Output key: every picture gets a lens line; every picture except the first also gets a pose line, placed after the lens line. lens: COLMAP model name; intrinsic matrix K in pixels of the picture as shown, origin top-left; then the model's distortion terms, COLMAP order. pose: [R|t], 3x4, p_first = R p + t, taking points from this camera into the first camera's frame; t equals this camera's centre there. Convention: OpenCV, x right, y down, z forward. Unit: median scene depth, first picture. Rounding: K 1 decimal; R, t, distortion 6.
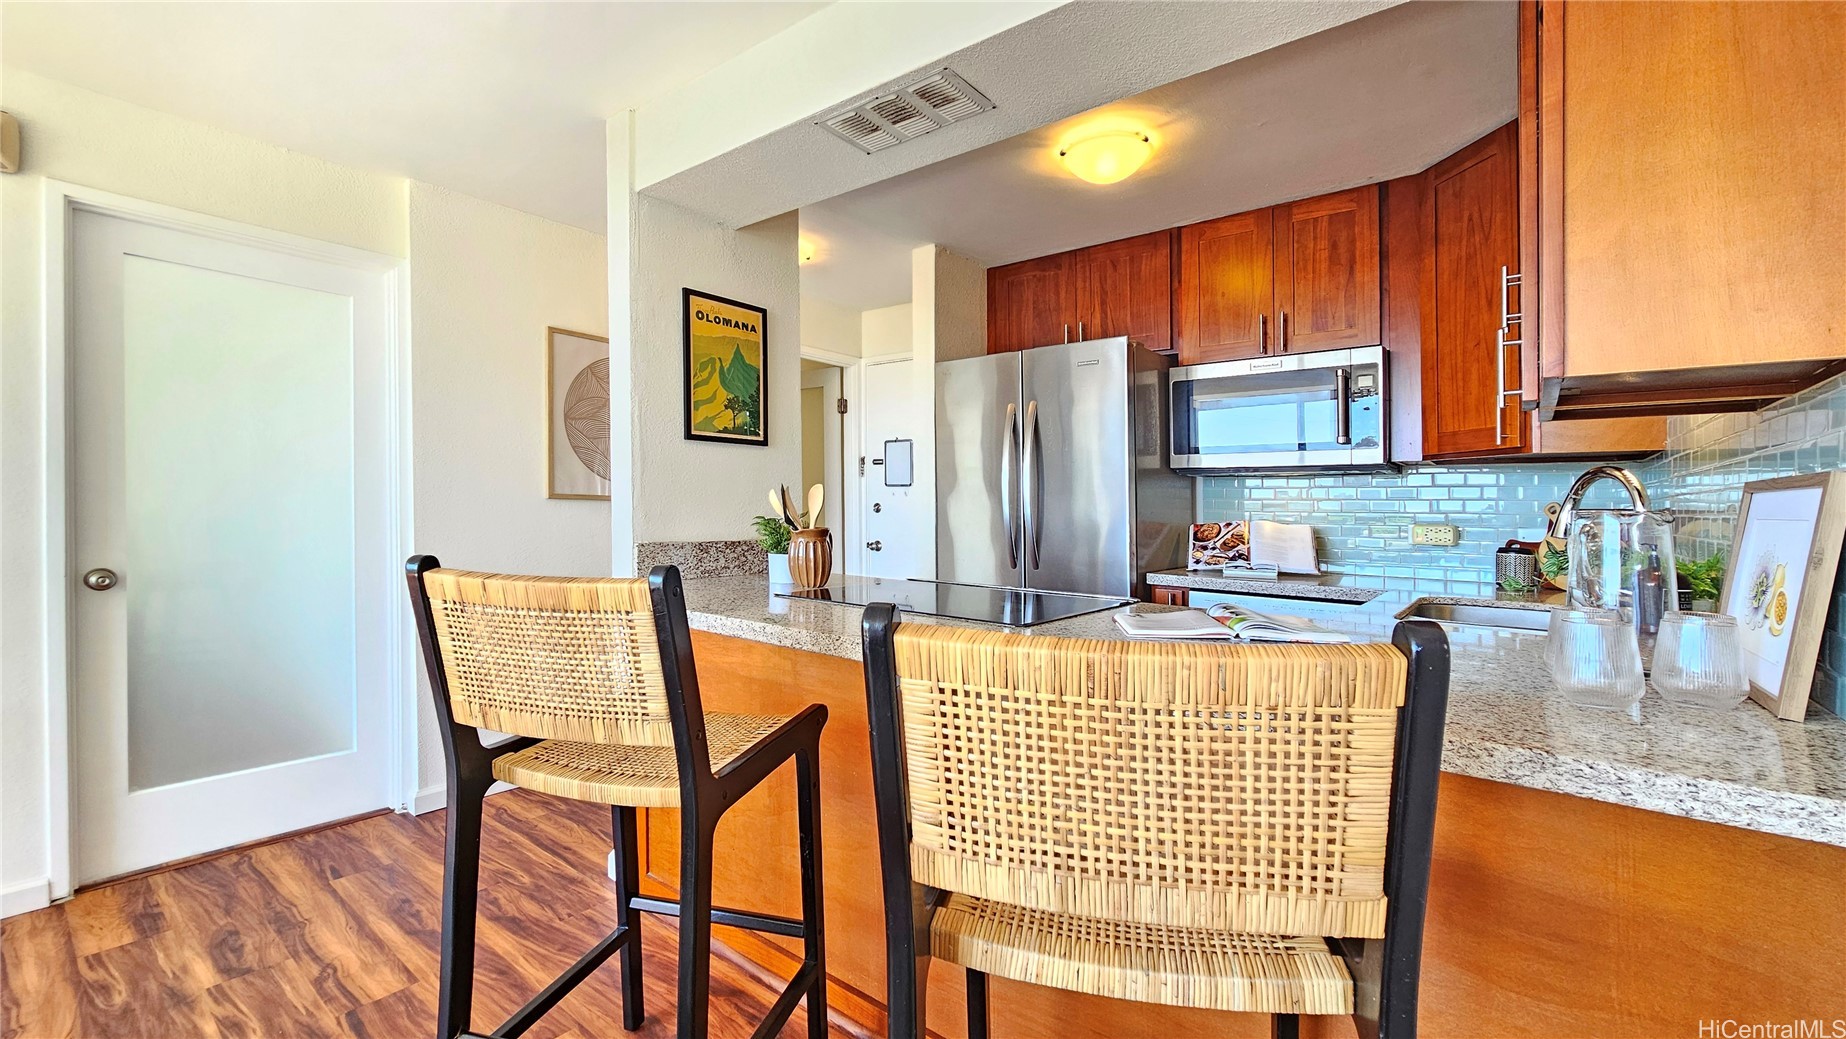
lens RADIAL K [[761.0, 0, 917.2], [0, 761.0, 524.3], [0, 0, 1]] dist [-0.000746, 0.000068]
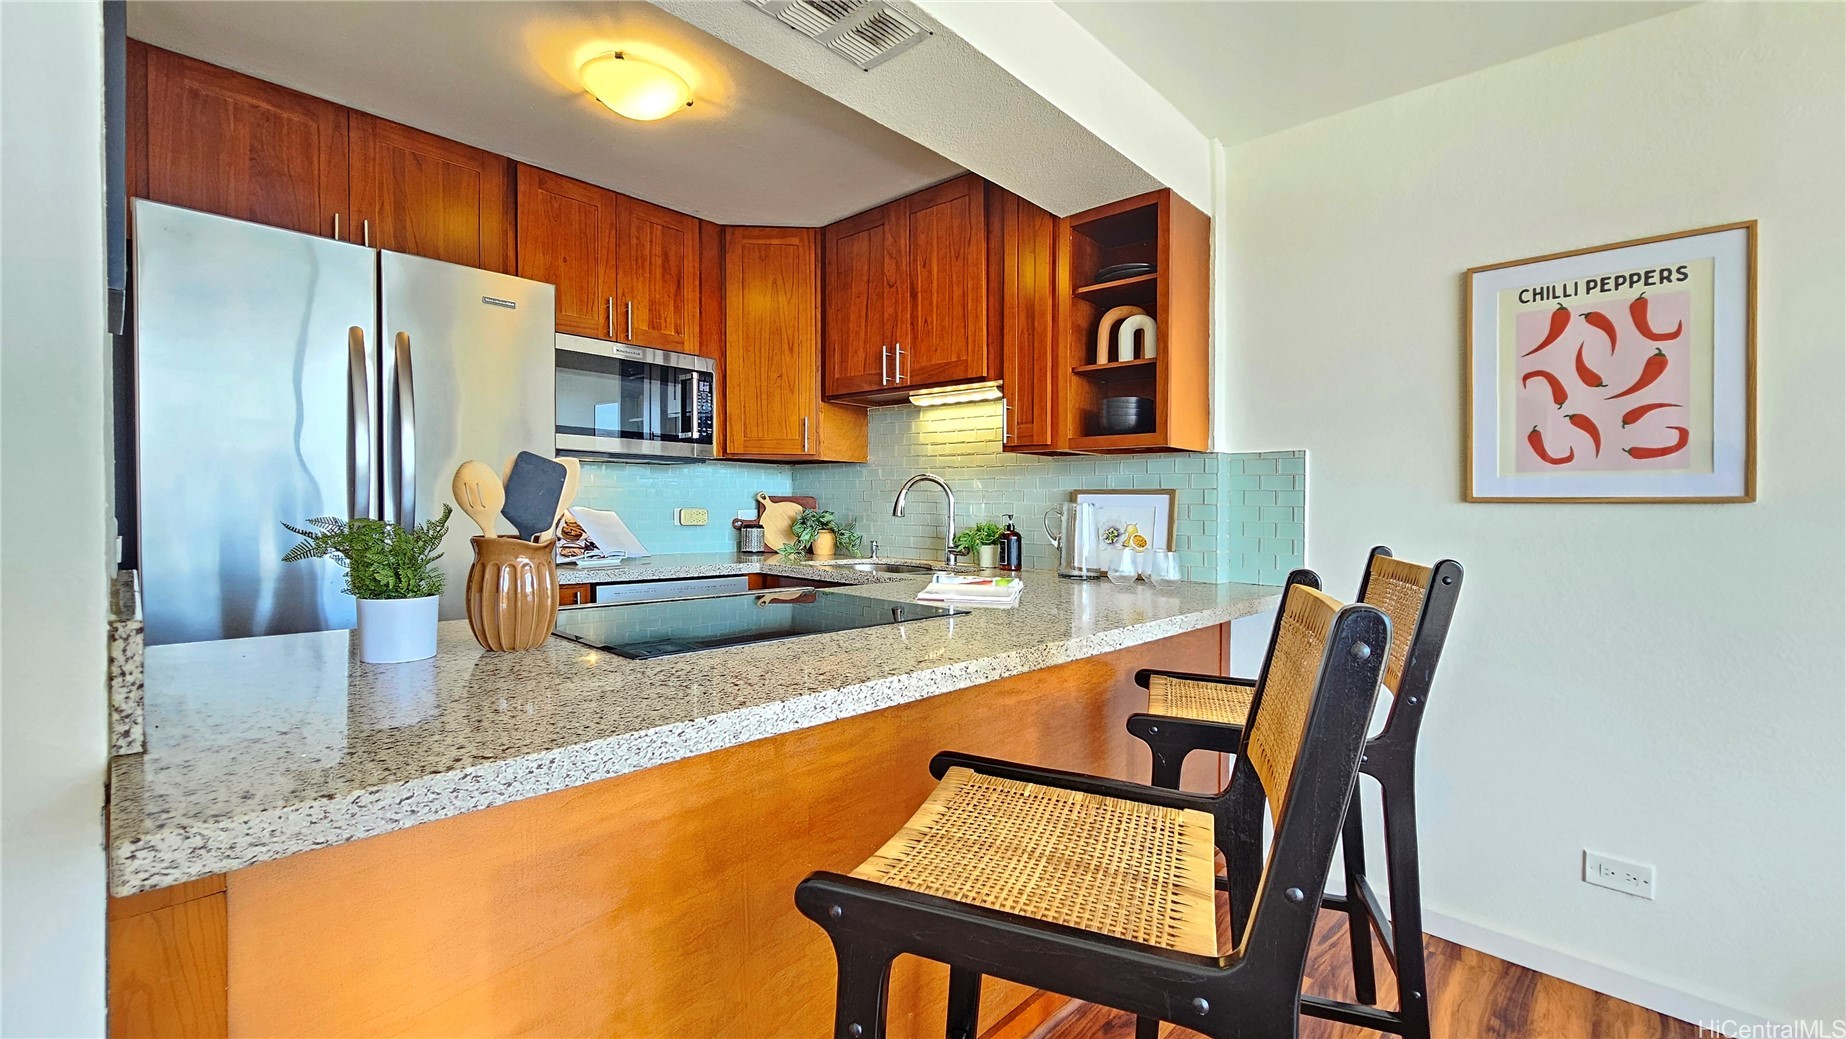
lens RADIAL K [[761.0, 0, 920.6], [0, 761.0, 501.0], [0, 0, 1]] dist [-0.000746, 0.000068]
pose [[0.078121, -0.004230, 0.996935, -0.519427], [0.006209, 0.999974, 0.003756, -0.014494], [-0.996925, 0.005897, 0.078145, 0.549247]]
